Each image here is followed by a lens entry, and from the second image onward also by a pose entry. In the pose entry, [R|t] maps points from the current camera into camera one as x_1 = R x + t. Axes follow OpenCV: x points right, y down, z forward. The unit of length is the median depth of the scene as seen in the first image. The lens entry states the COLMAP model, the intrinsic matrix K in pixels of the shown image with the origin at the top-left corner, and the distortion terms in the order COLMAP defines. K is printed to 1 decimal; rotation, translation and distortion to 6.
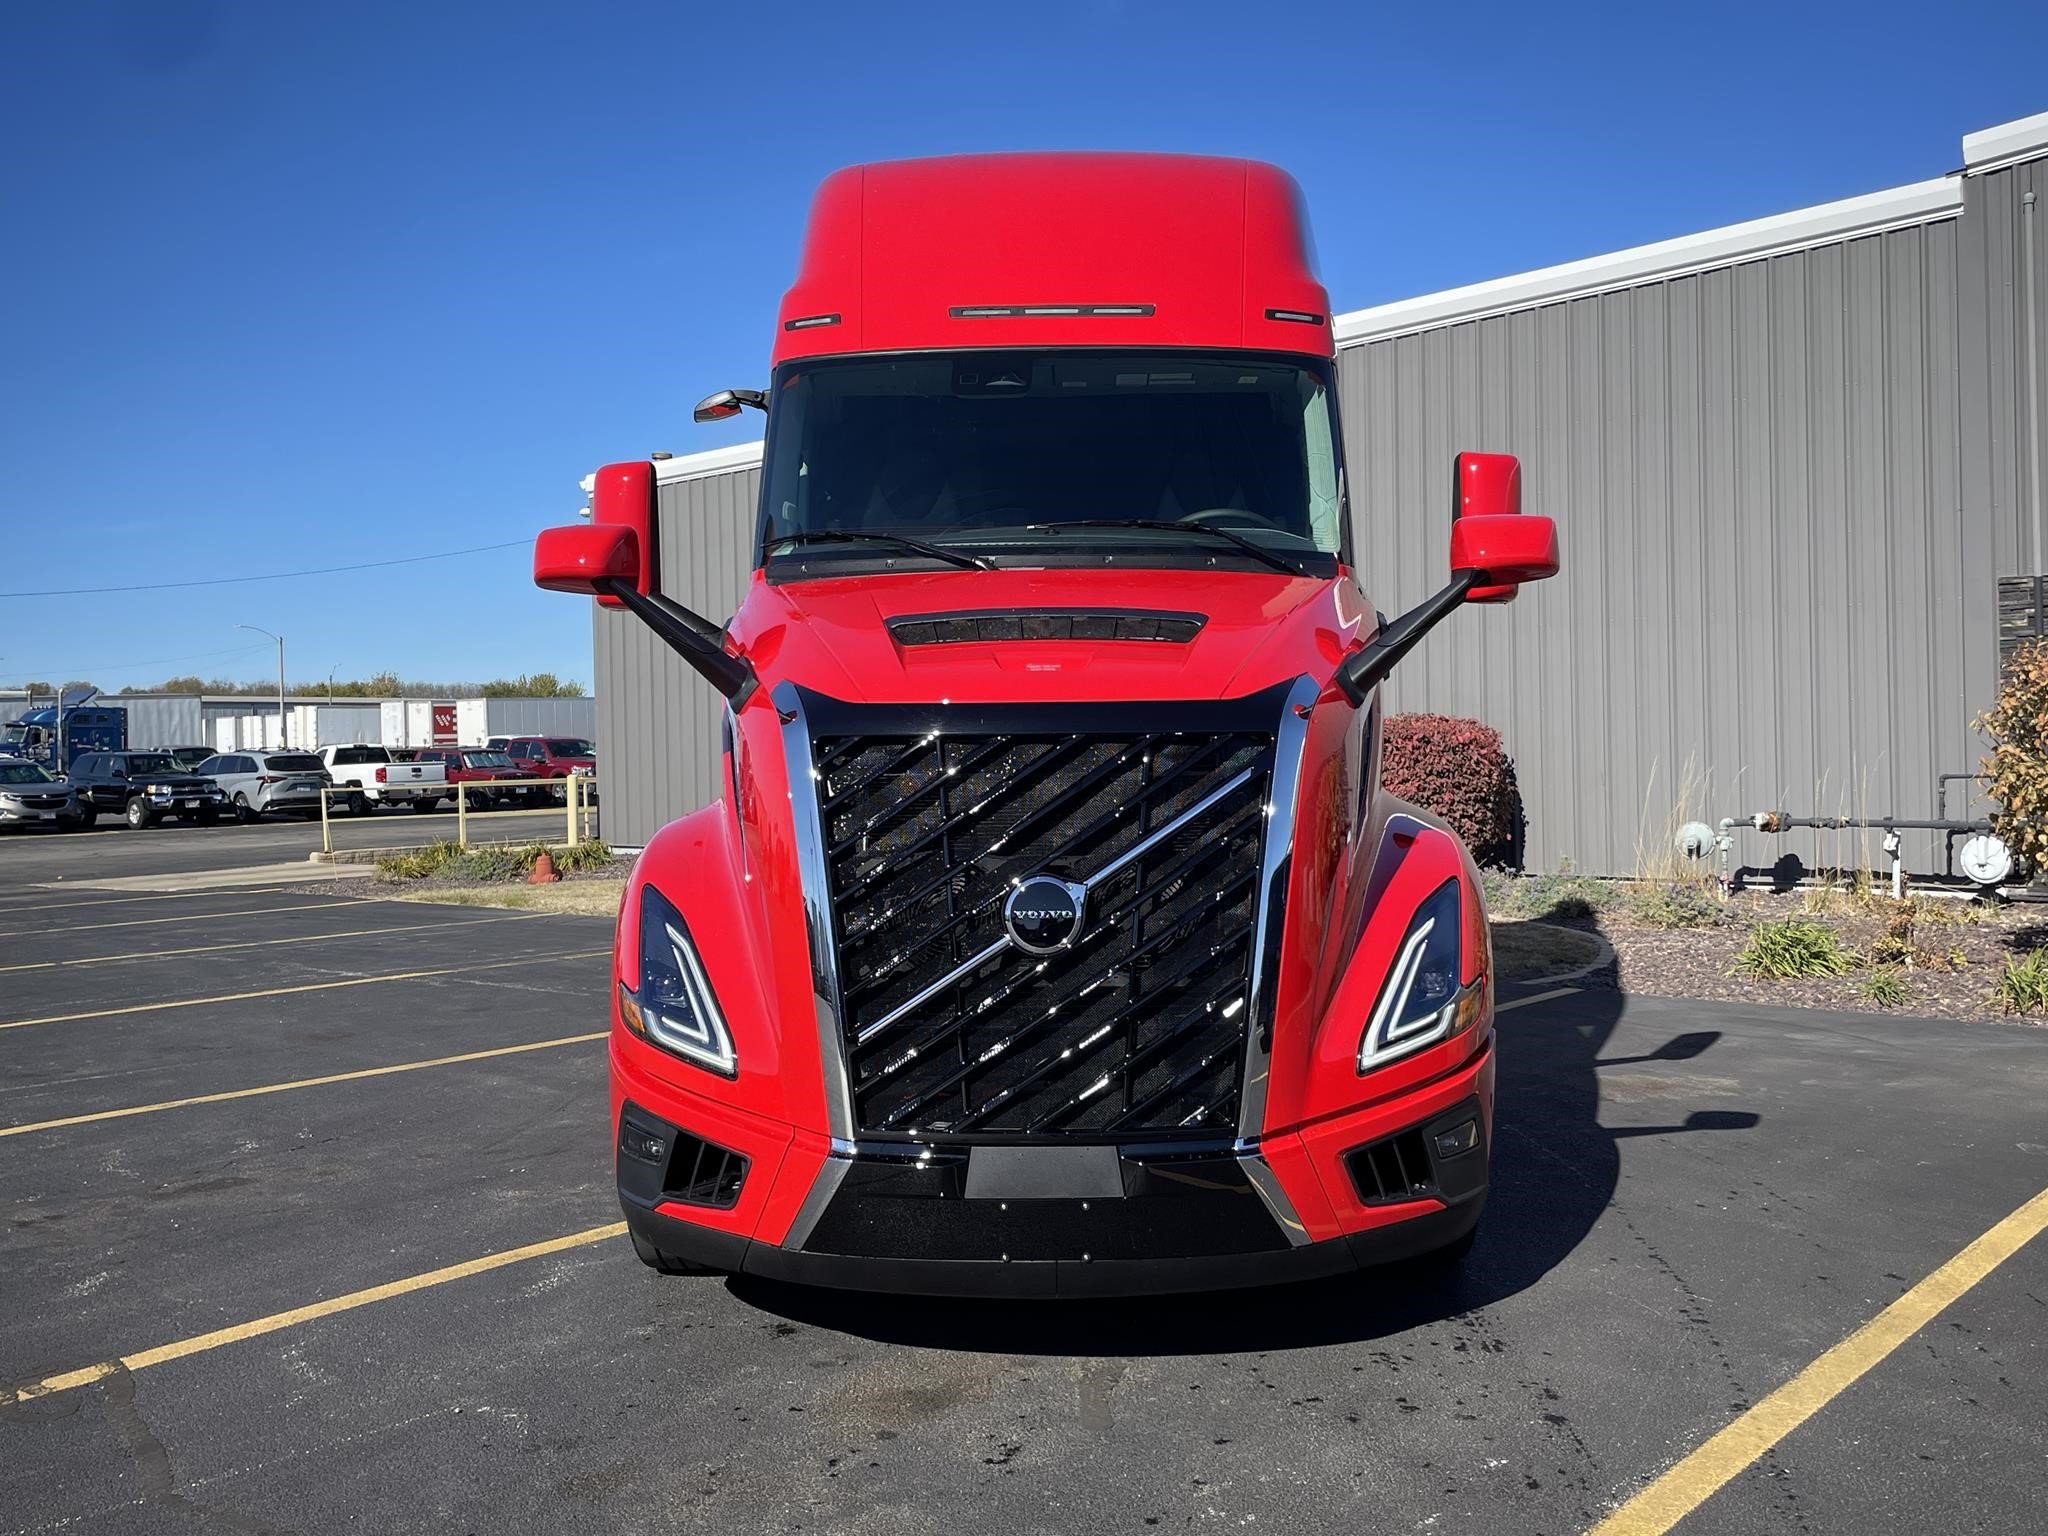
lens RADIAL K [[1965.6, 0, 943.9], [0, 1965.6, 730.4], [0, 0, 1]] dist [0.005110, 0.006897]
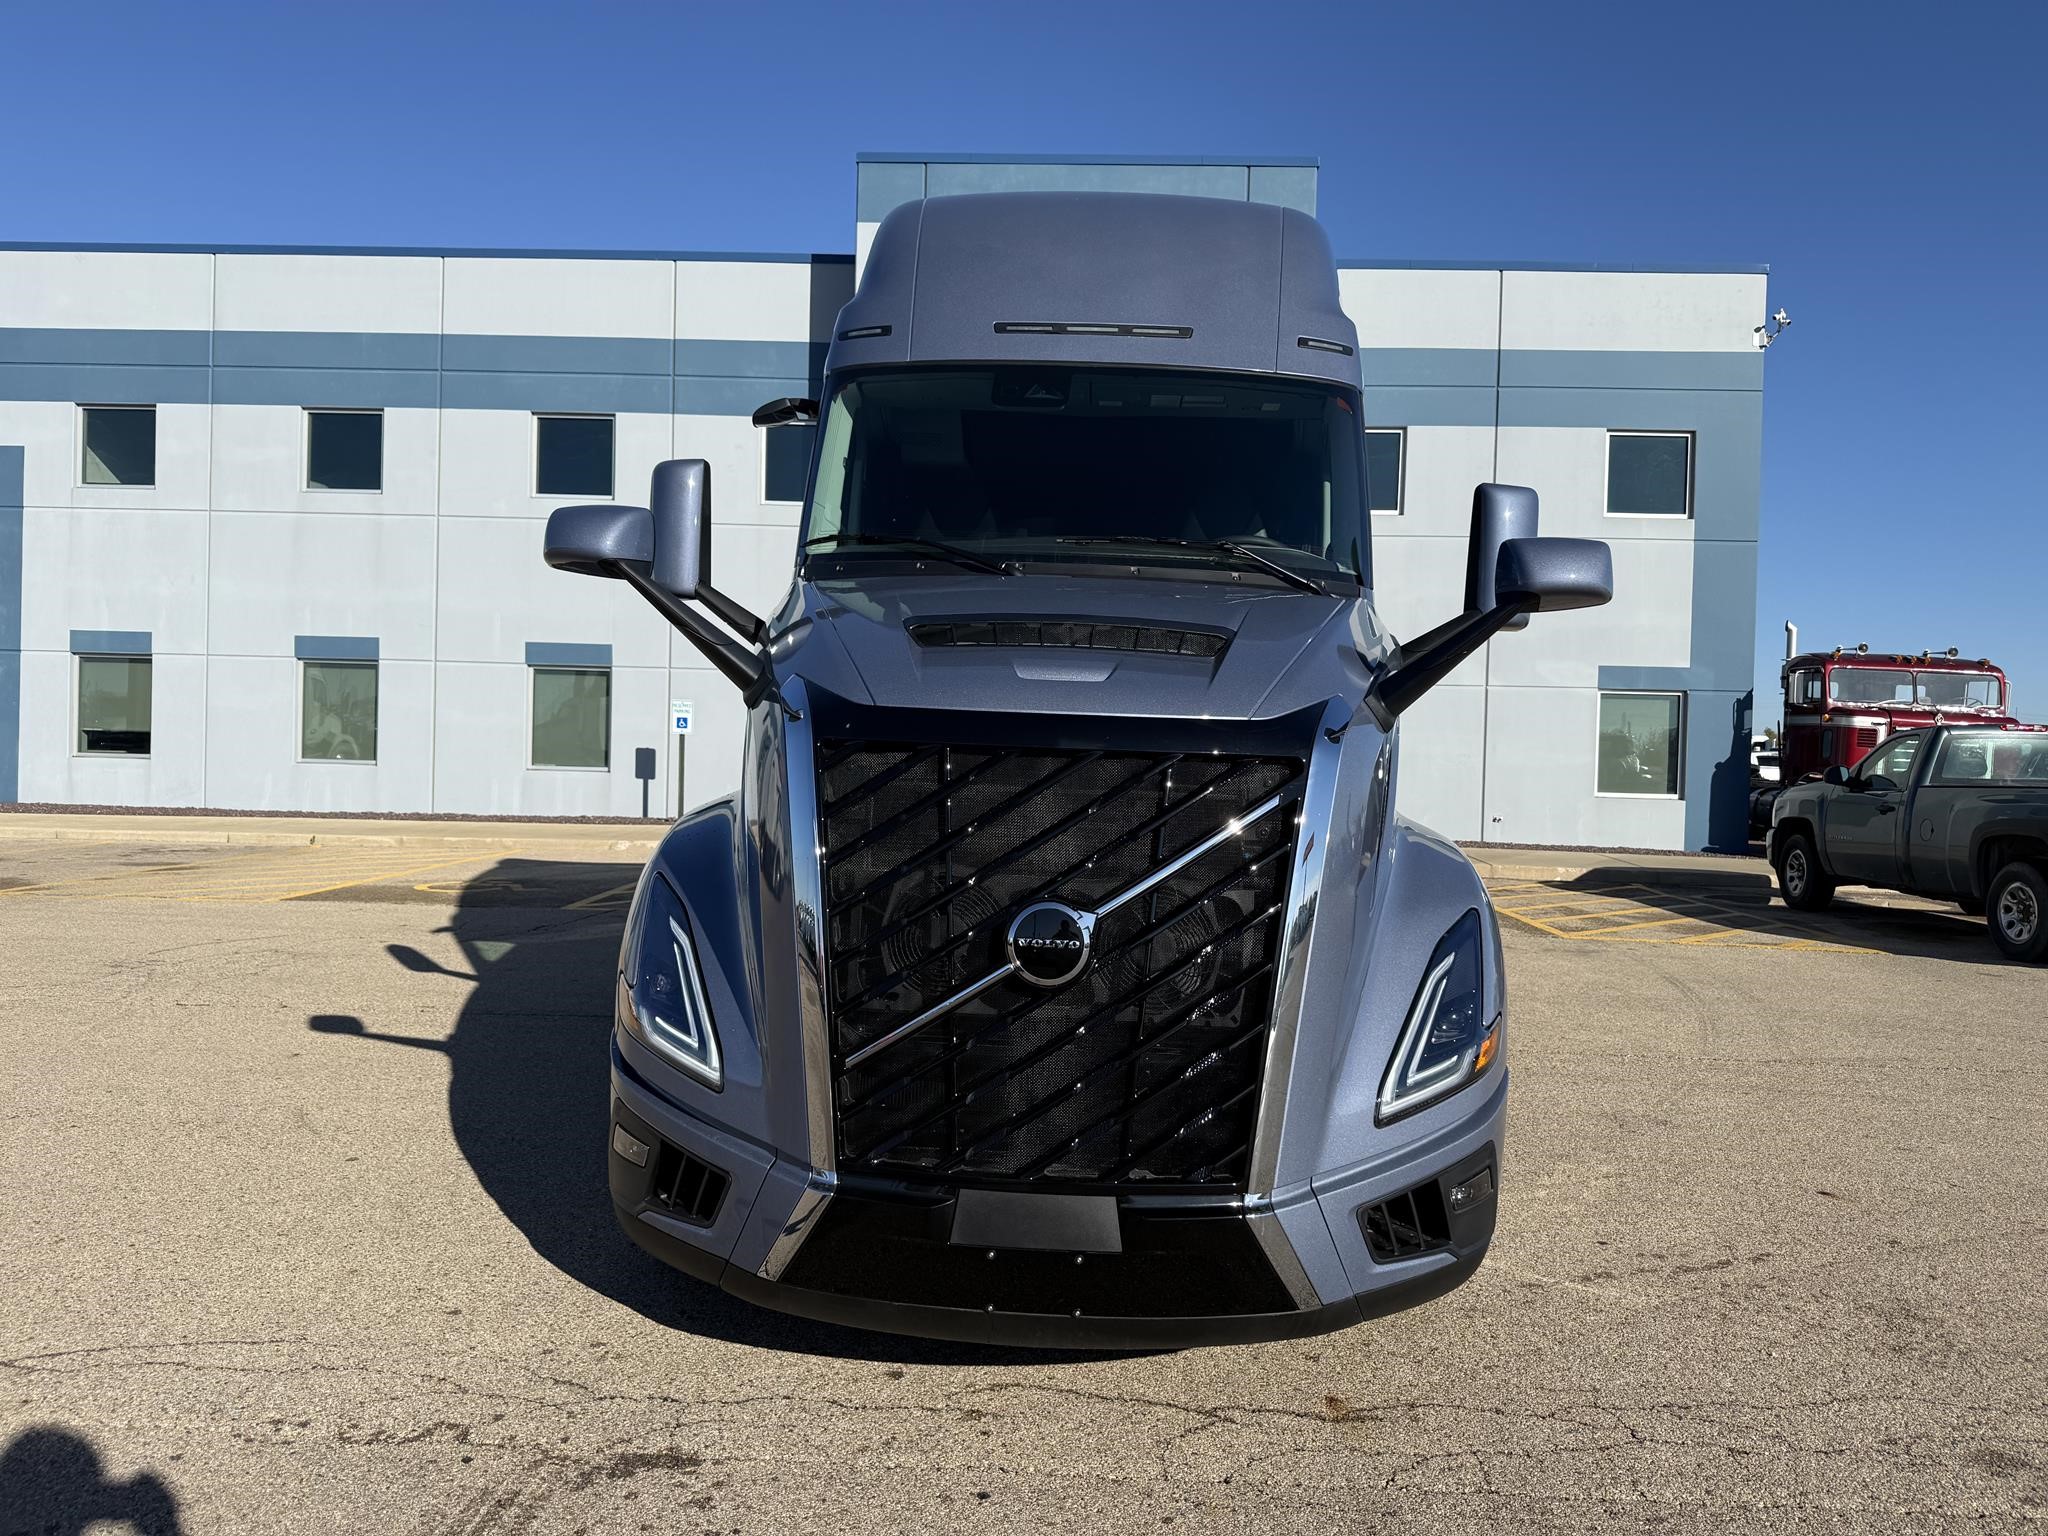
lens RADIAL K [[1495.1, 0, 1026.2], [0, 1495.1, 763.7], [0, 0, 1]] dist [0.023636, -0.068774]
pose [[0.998815, 0.045091, 0.018340, 0.021053], [-0.045694, 0.998380, 0.033906, -0.013075], [-0.016781, -0.034703, 0.999257, 0.272711]]
